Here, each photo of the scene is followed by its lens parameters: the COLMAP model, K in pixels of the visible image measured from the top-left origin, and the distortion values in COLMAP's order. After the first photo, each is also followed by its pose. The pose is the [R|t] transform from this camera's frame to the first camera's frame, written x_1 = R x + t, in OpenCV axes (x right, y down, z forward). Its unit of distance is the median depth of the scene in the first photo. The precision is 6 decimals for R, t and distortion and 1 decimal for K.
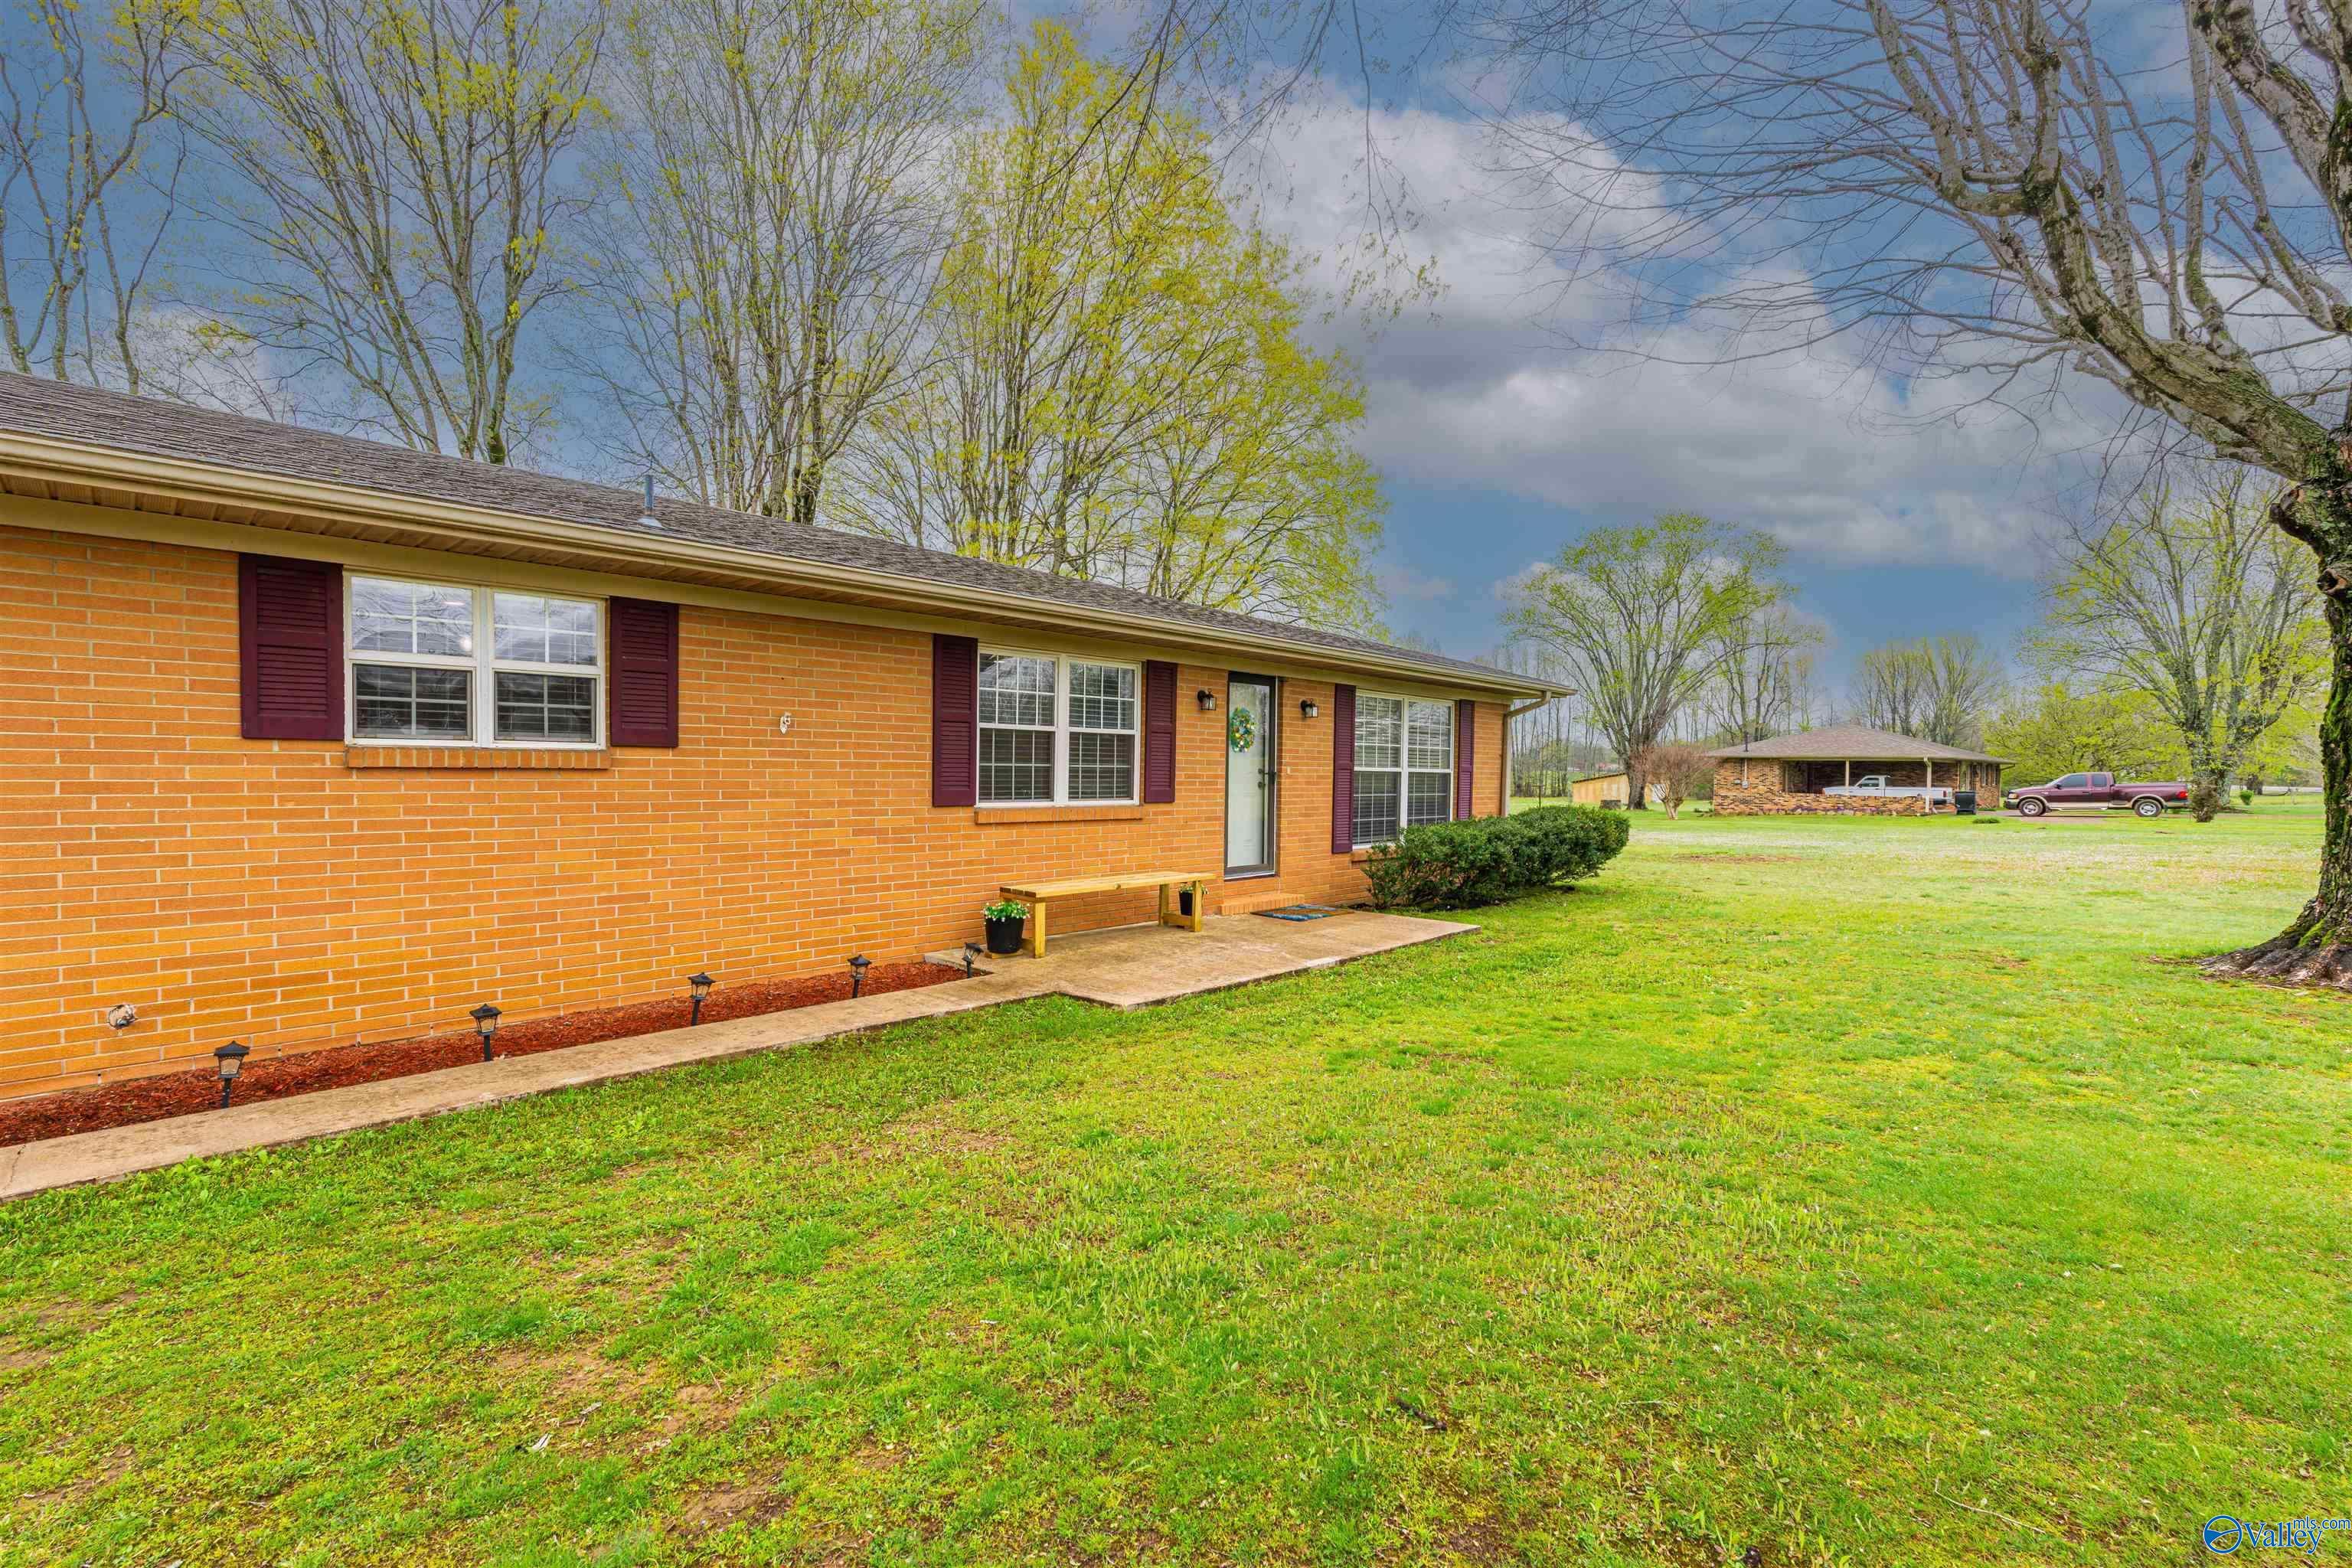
lens RADIAL K [[1050.6, 0, 1188.8], [0, 1050.6, 789.9], [0, 0, 1]] dist [-0.033584, 0.018763]
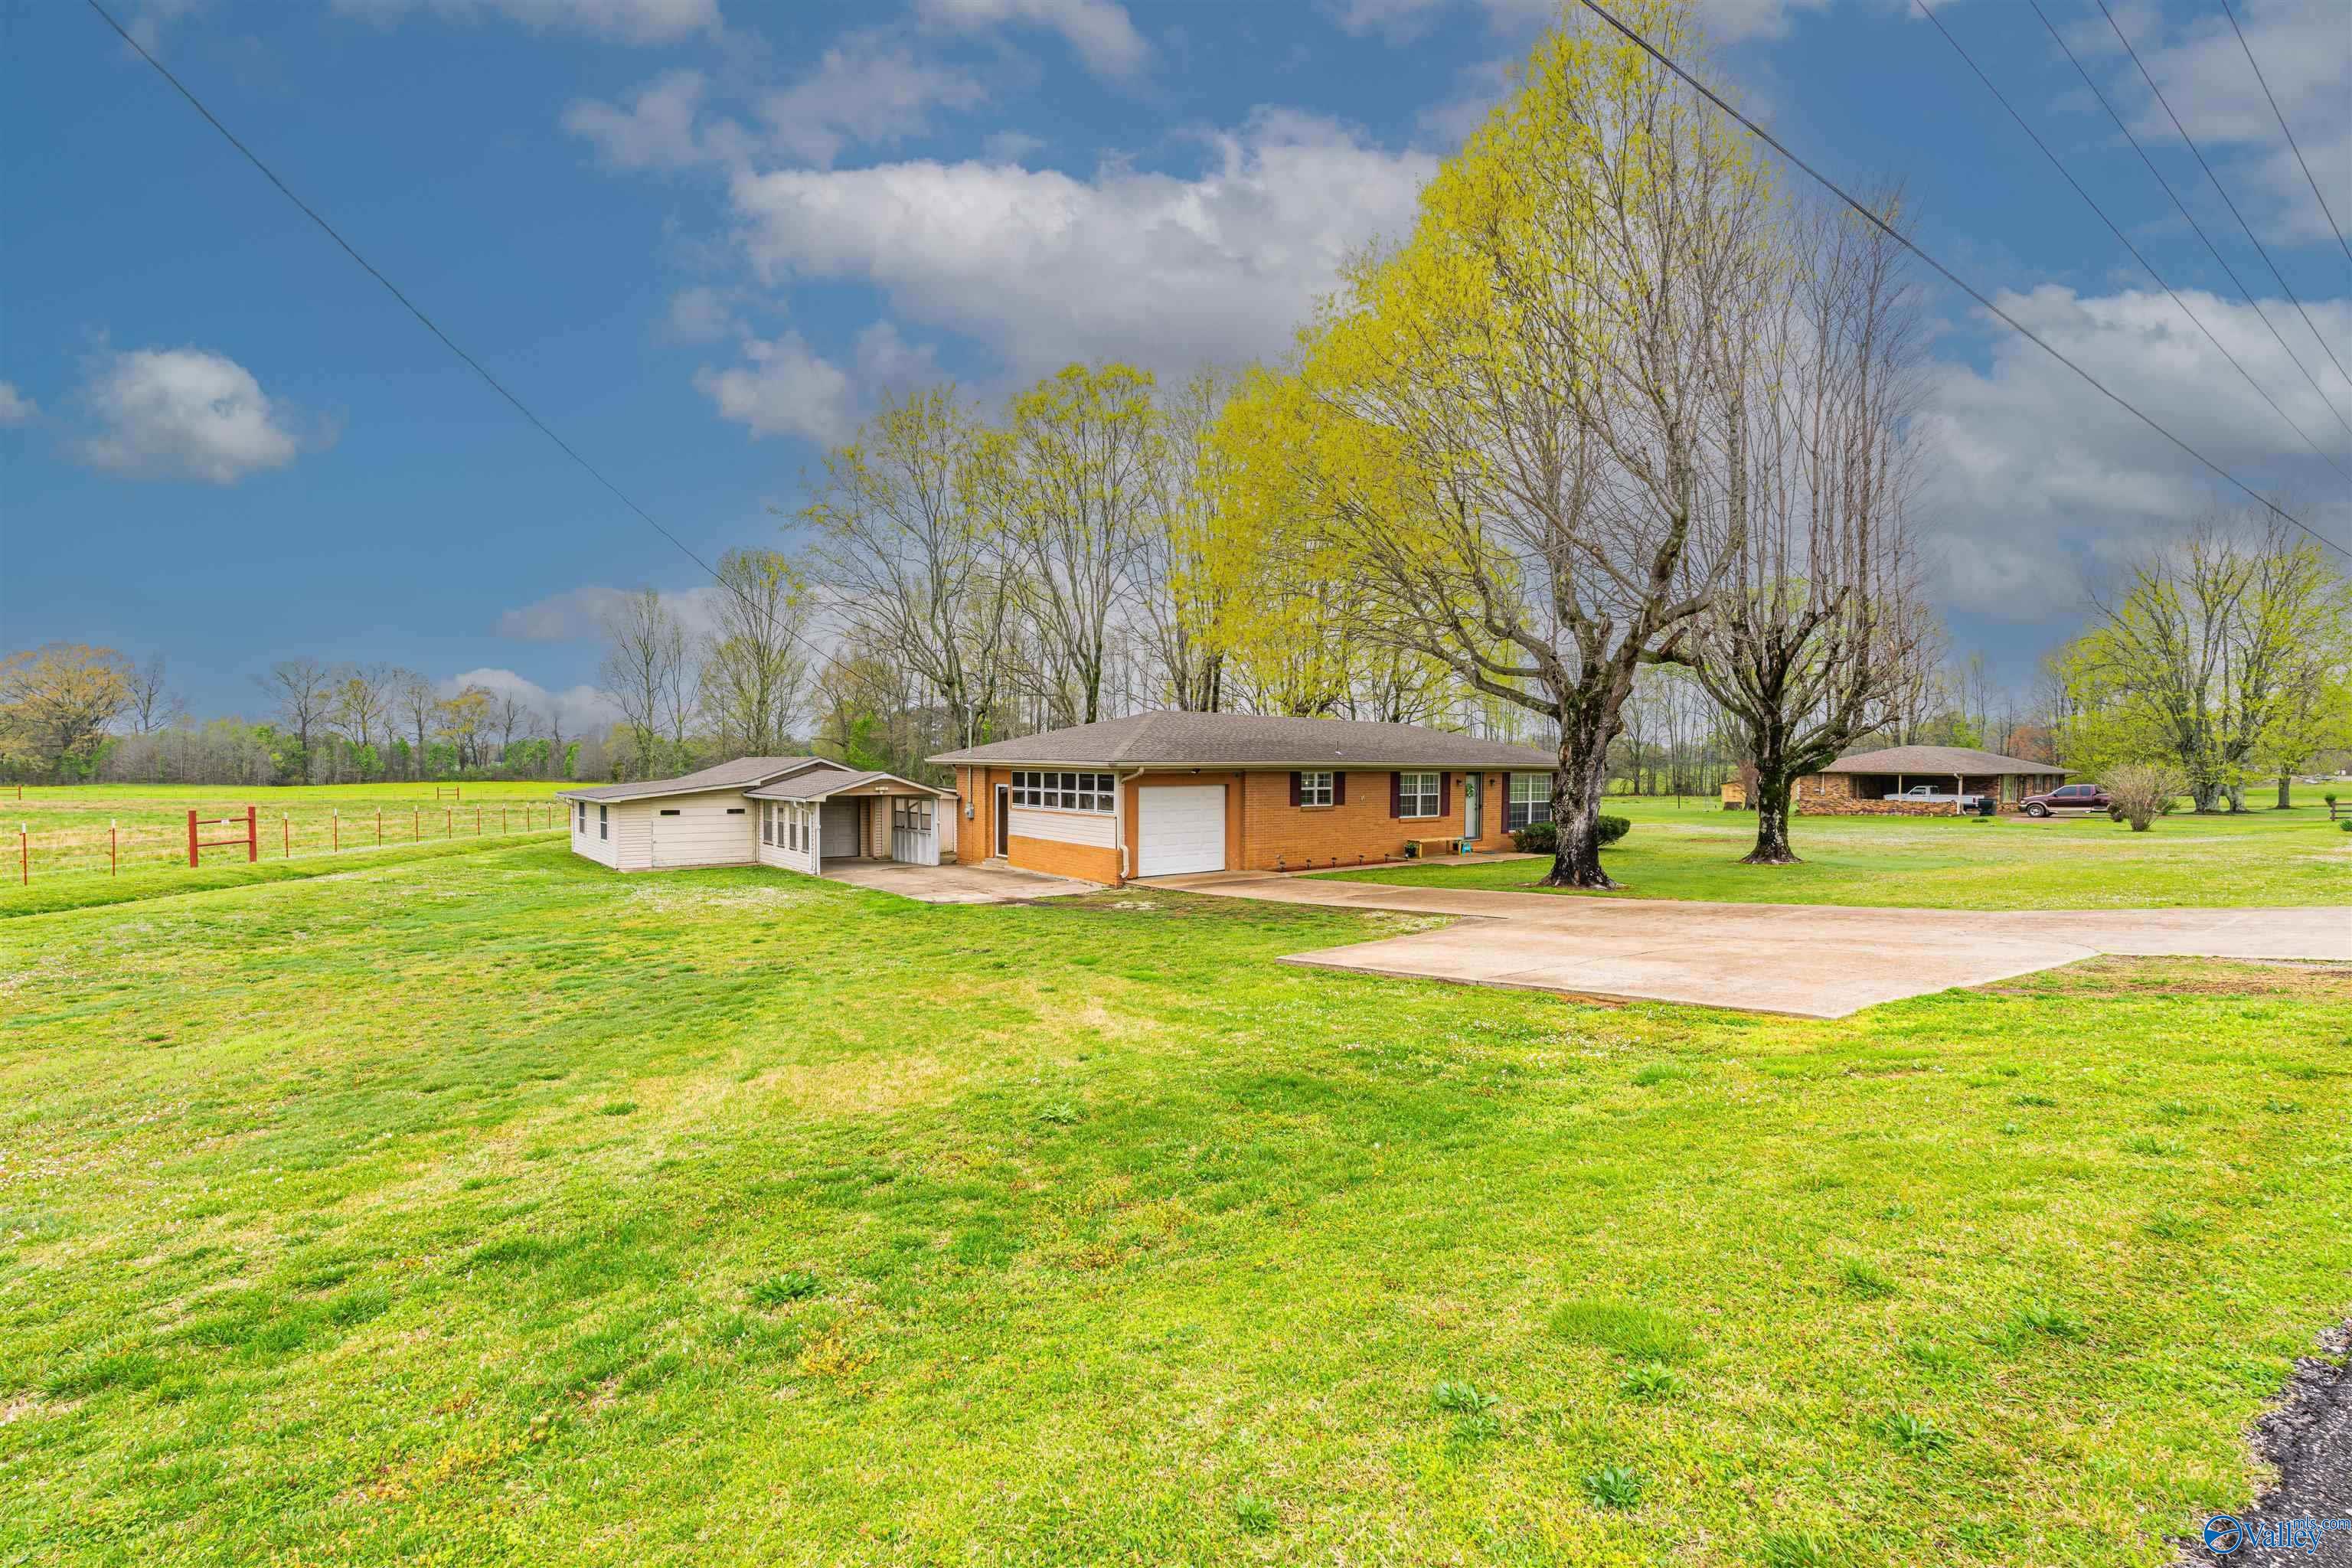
lens RADIAL K [[1050.6, 0, 1168.6], [0, 1050.6, 777.8], [0, 0, 1]] dist [-0.033584, 0.018763]
pose [[0.985009, -0.003546, -0.172468, -0.315790], [0.002400, 0.999974, -0.006850, -0.086751], [0.172488, 0.006334, 0.984991, -2.353001]]
